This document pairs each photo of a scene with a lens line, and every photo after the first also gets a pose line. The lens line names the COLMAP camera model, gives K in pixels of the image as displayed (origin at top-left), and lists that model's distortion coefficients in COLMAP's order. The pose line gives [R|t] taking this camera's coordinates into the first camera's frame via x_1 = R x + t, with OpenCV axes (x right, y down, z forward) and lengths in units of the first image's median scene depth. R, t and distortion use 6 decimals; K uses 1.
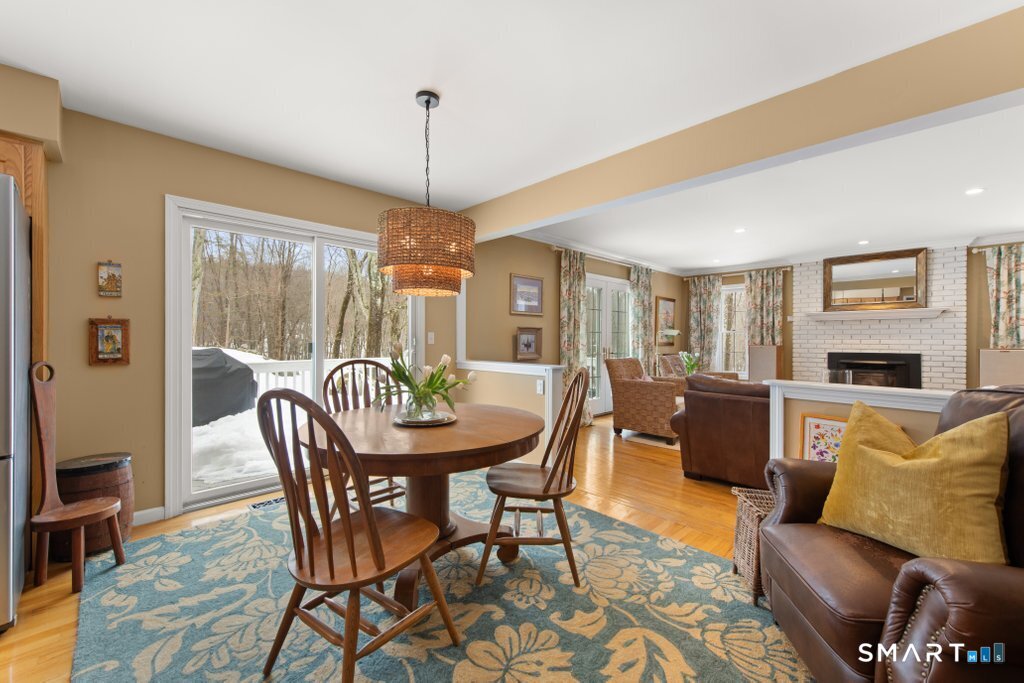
lens RADIAL K [[422.3, 0, 509.8], [0, 422.3, 340.0], [0, 0, 1]] dist [0.007759, -0.000411]
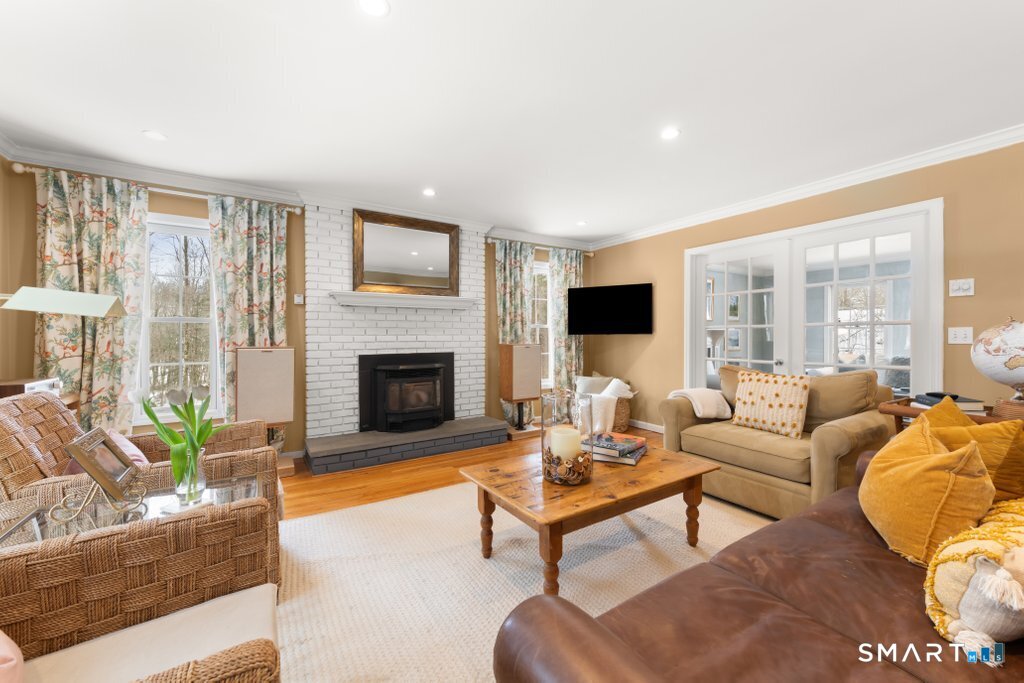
lens RADIAL K [[400.4, 0, 511.7], [0, 400.4, 333.0], [0, 0, 1]] dist [-0.001826, -0.000025]
pose [[0.171249, -0.008912, 0.985187, 0.190688], [-0.004473, 0.999942, 0.009823, -0.011815], [-0.985218, -0.006089, 0.171200, 0.668138]]
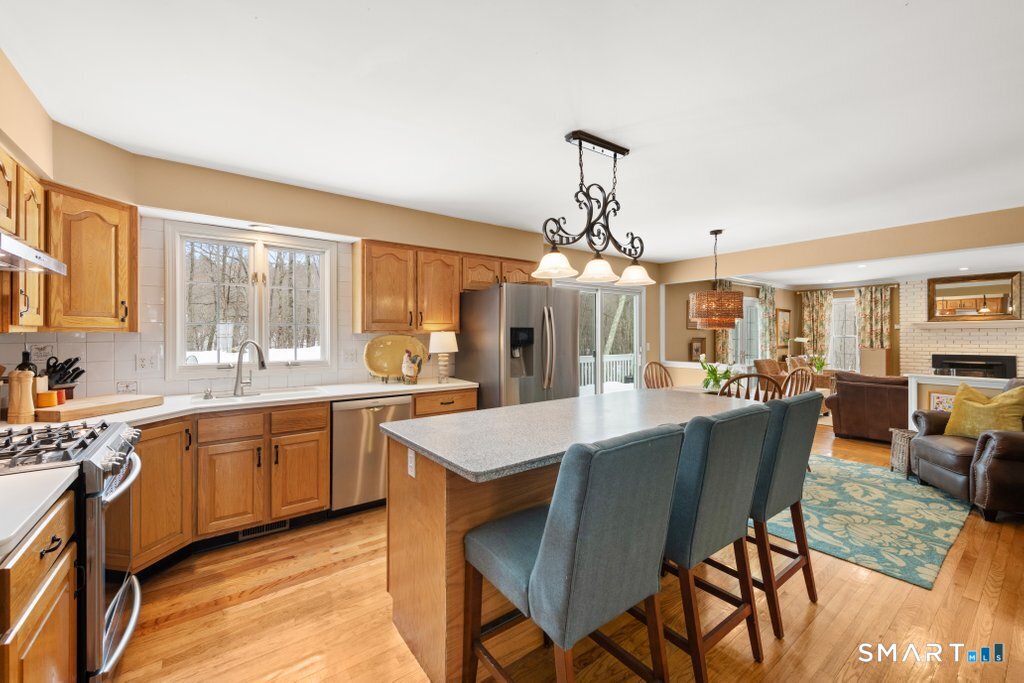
lens RADIAL K [[422.3, 0, 512.4], [0, 422.3, 337.2], [0, 0, 1]] dist [0.007759, -0.000411]
pose [[0.992728, -0.004816, -0.120284, -0.317821], [0.004826, 0.999988, -0.000214, -0.026692], [0.120283, -0.000368, 0.992740, -0.381068]]
